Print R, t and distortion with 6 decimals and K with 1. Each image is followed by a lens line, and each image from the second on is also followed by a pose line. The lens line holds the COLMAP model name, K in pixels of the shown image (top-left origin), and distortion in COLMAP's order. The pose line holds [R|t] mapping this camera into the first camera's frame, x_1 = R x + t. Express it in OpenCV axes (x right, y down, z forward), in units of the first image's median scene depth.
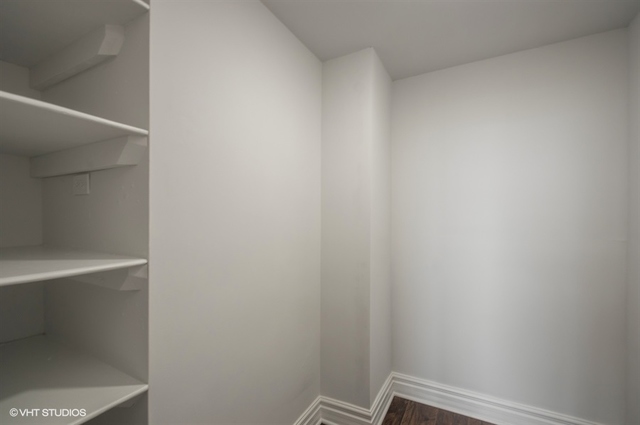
lens RADIAL K [[287.6, 0, 315.9], [0, 287.6, 216.3], [0, 0, 1]] dist [0.015277, -0.009200]
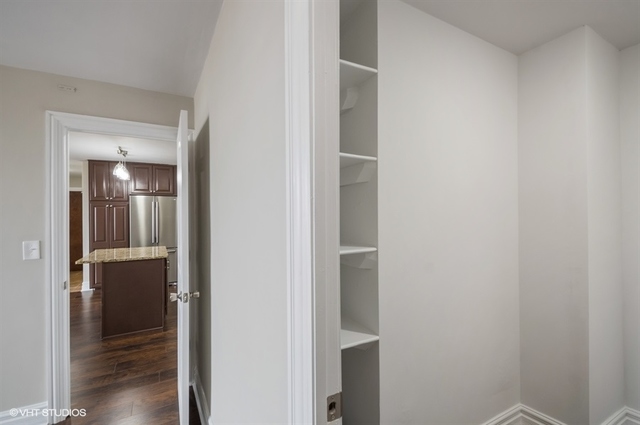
lens RADIAL K [[287.6, 0, 317.8], [0, 287.6, 215.6], [0, 0, 1]] dist [0.015277, -0.009200]
pose [[0.844584, -0.005990, -0.535389, -0.068193], [0.002705, 0.999972, -0.006920, -0.001200], [0.535416, 0.004396, 0.844577, -0.350947]]
